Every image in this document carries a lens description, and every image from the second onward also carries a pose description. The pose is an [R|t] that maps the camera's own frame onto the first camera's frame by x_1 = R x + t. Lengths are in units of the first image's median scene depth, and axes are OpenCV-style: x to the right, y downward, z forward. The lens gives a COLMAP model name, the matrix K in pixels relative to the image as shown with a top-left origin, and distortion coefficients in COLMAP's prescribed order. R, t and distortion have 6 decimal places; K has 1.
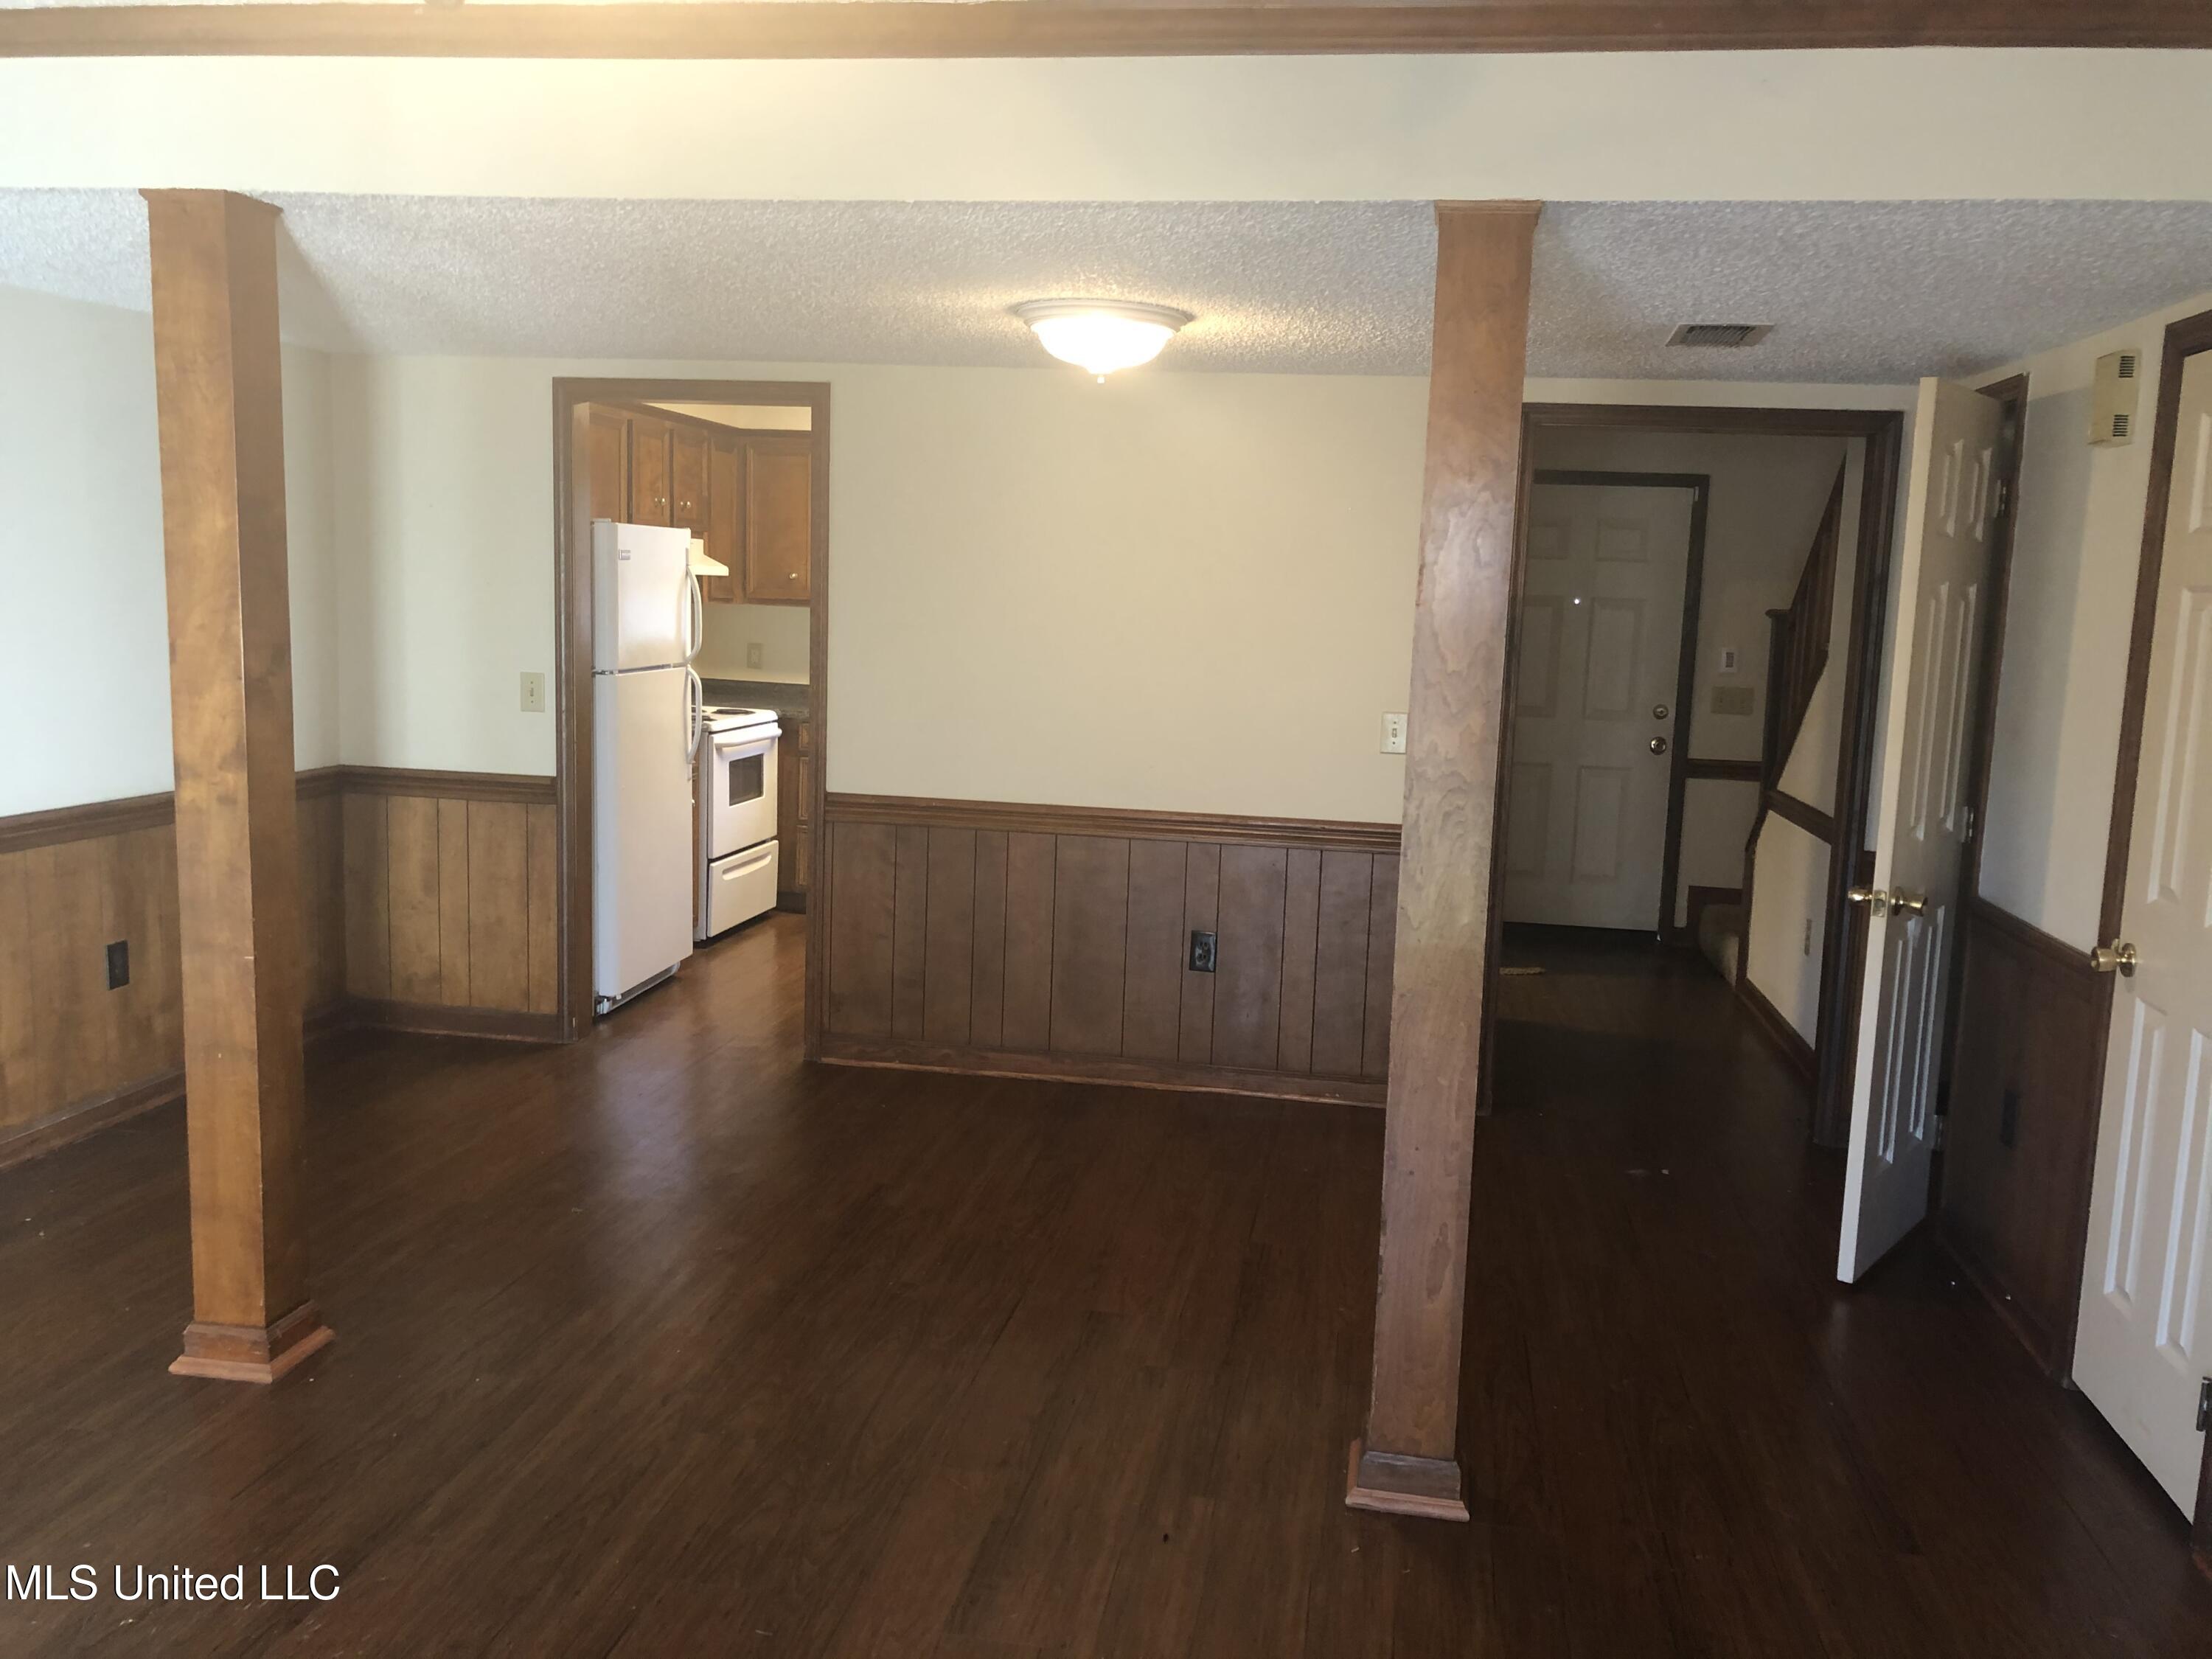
lens RADIAL K [[1805.8, 0, 1106.6], [0, 1805.8, 828.6], [0, 0, 1]] dist [0.022758, 0.000614]
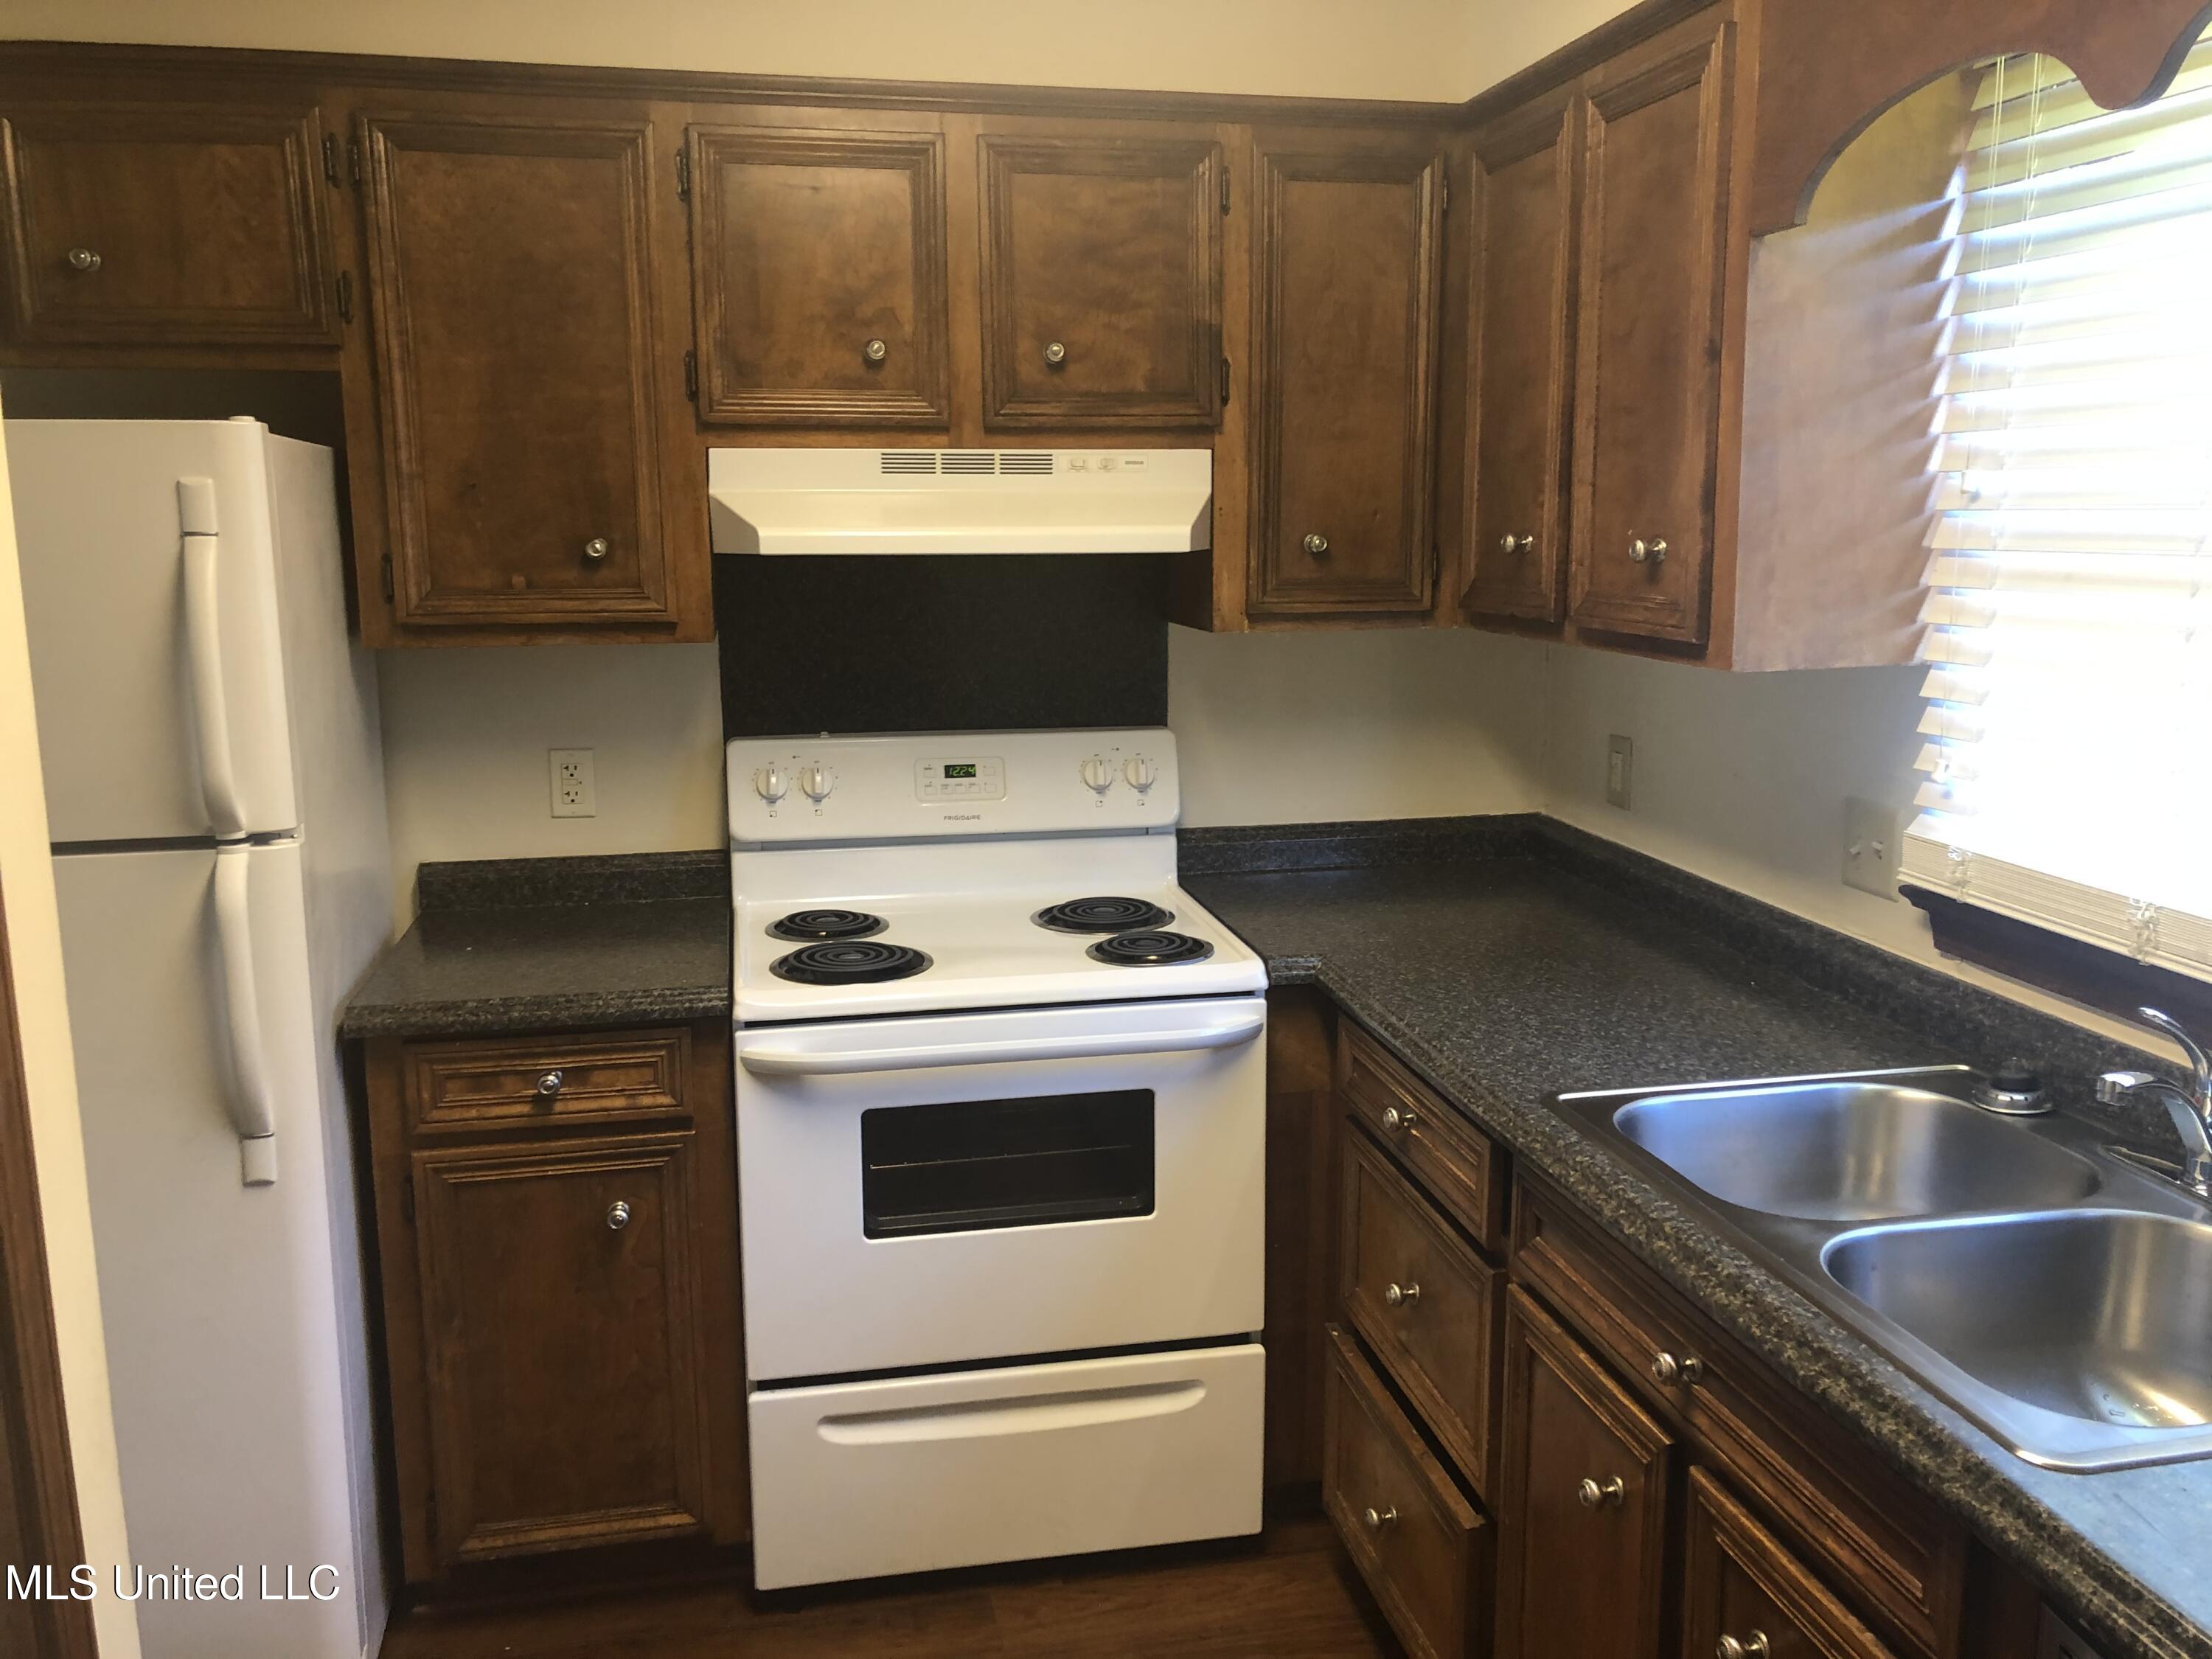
lens RADIAL K [[1805.8, 0, 1109.3], [0, 1805.8, 822.1], [0, 0, 1]] dist [0.022758, 0.000614]
pose [[0.364110, 0.120039, -0.923588, 0.105193], [-0.105105, 0.990620, 0.087316, -0.116584], [0.925407, 0.065281, 0.373311, 0.852418]]
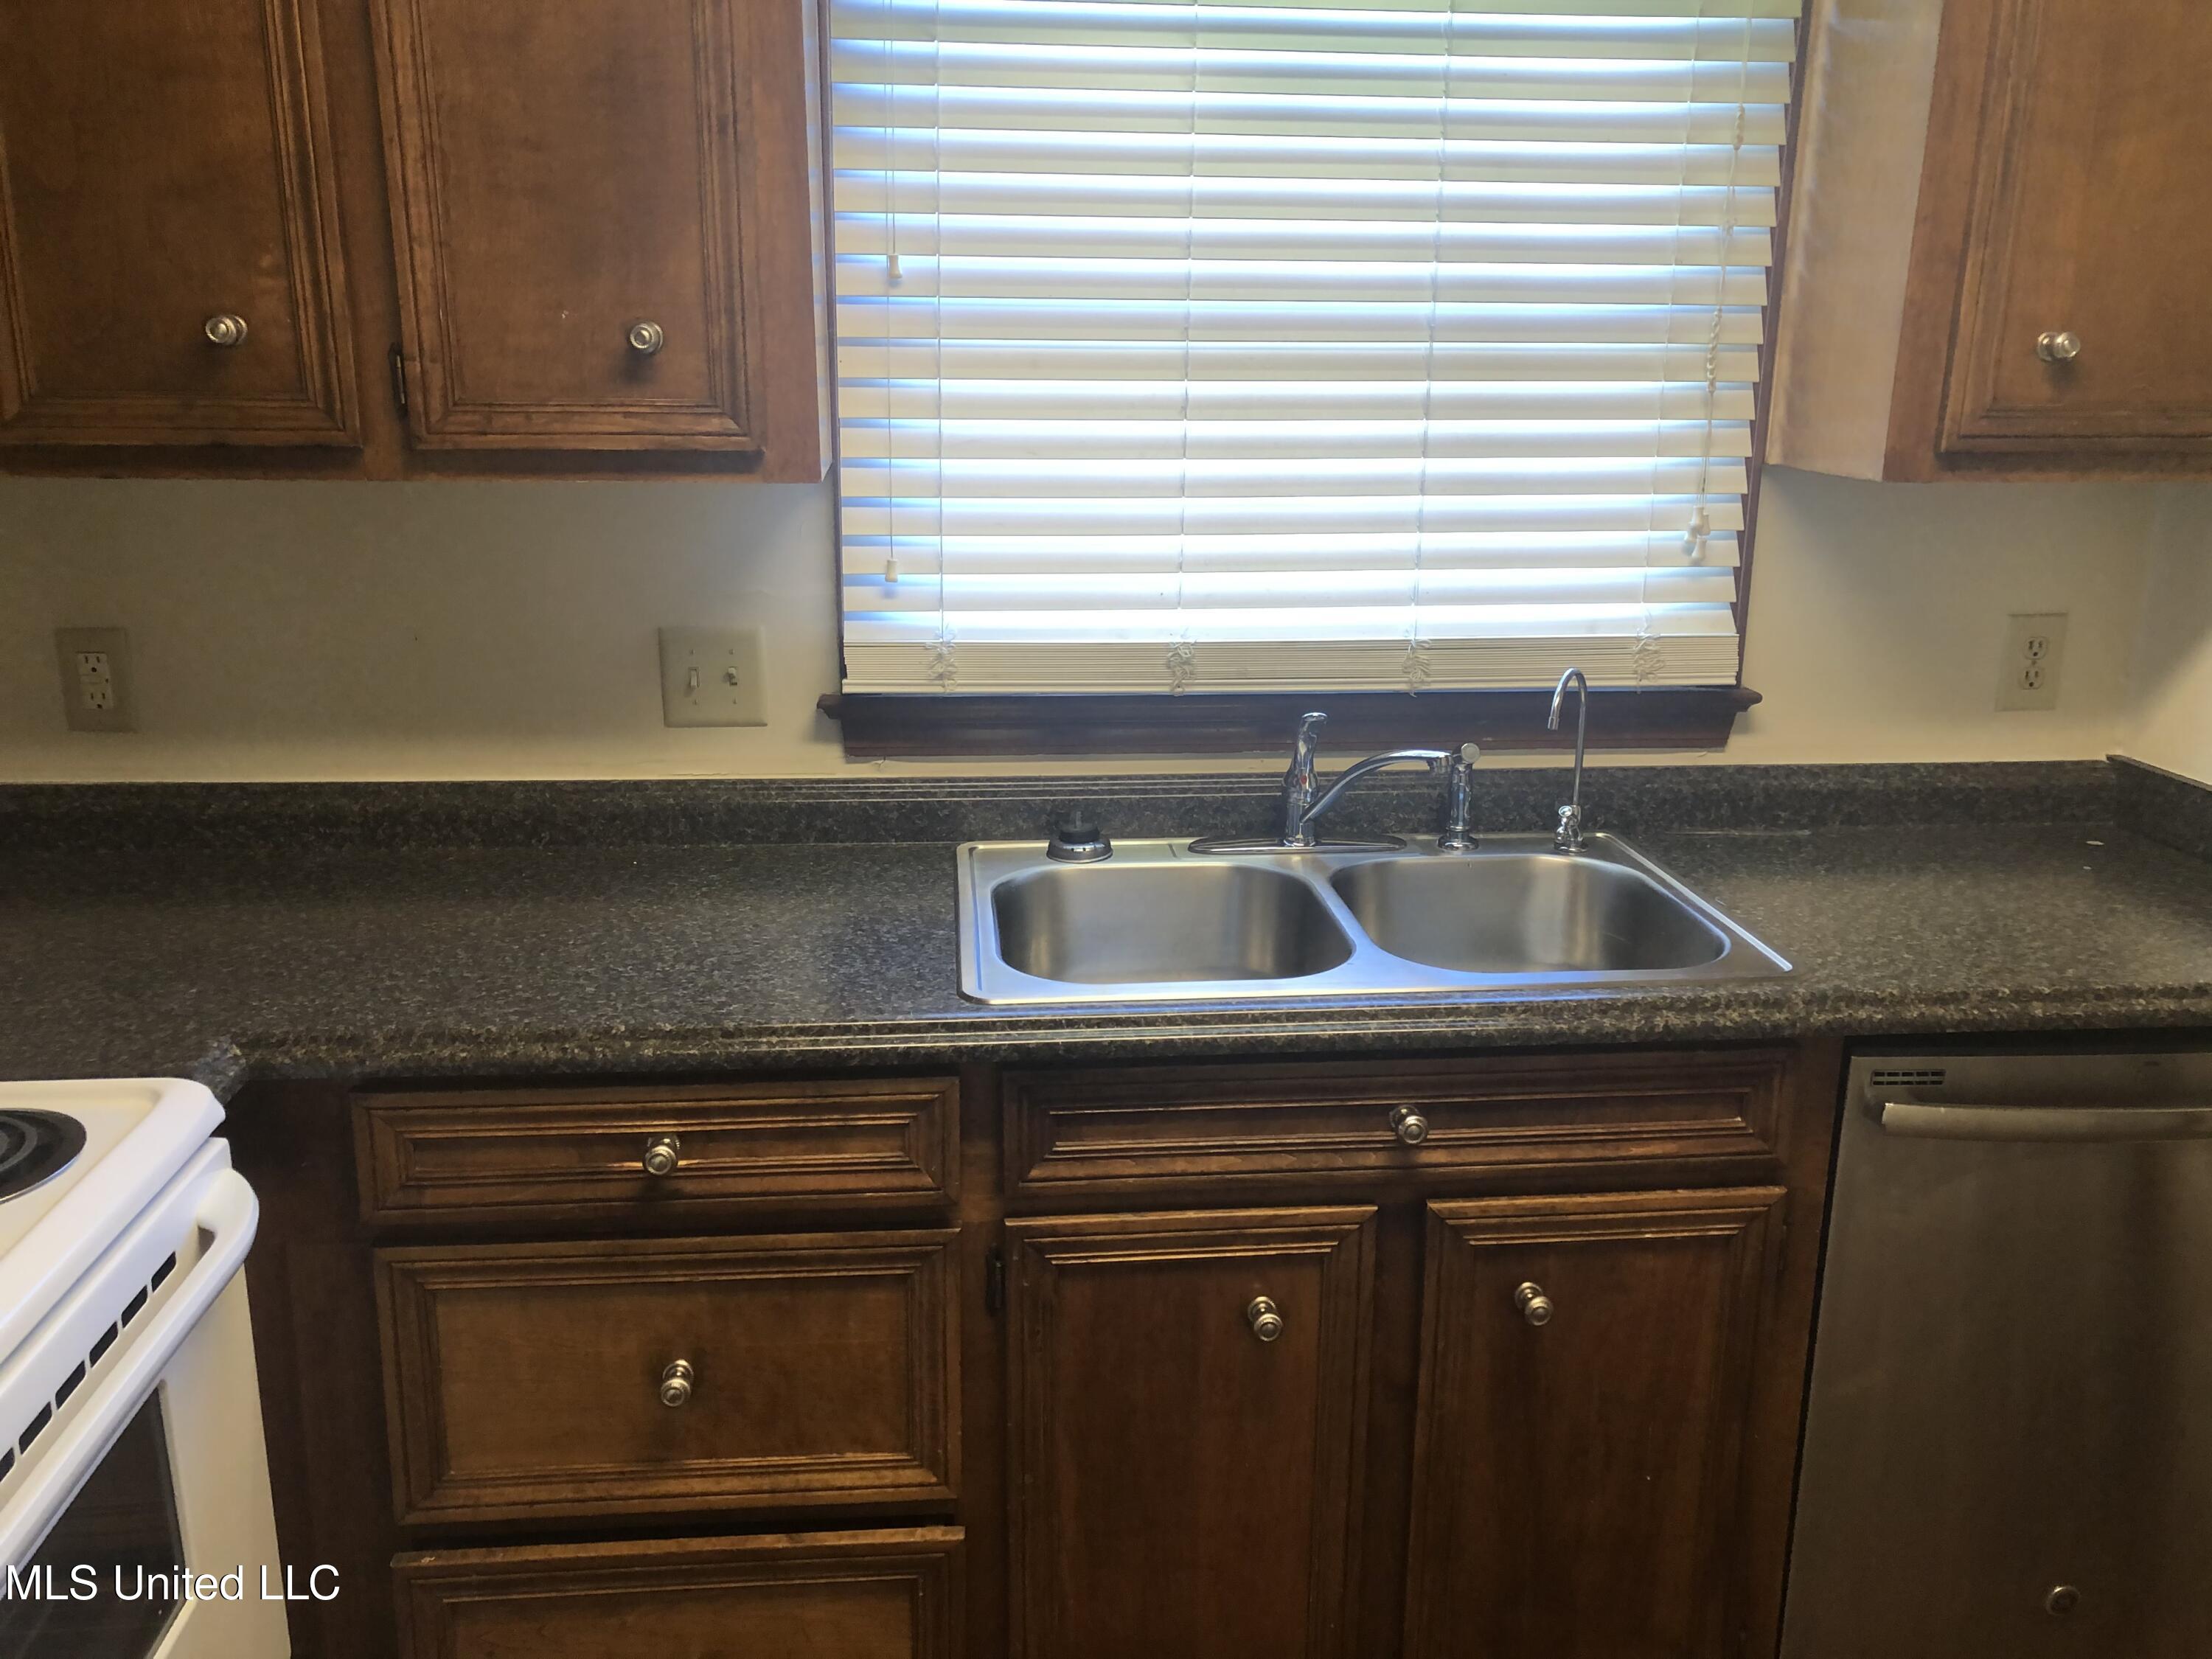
lens RADIAL K [[1805.8, 0, 1108.6], [0, 1805.8, 841.1], [0, 0, 1]] dist [0.022758, 0.000614]
pose [[0.963843, -0.099554, 0.247176, -0.186183], [0.064851, 0.987336, 0.144783, -0.109452], [-0.258459, -0.123518, 0.958093, 0.791137]]
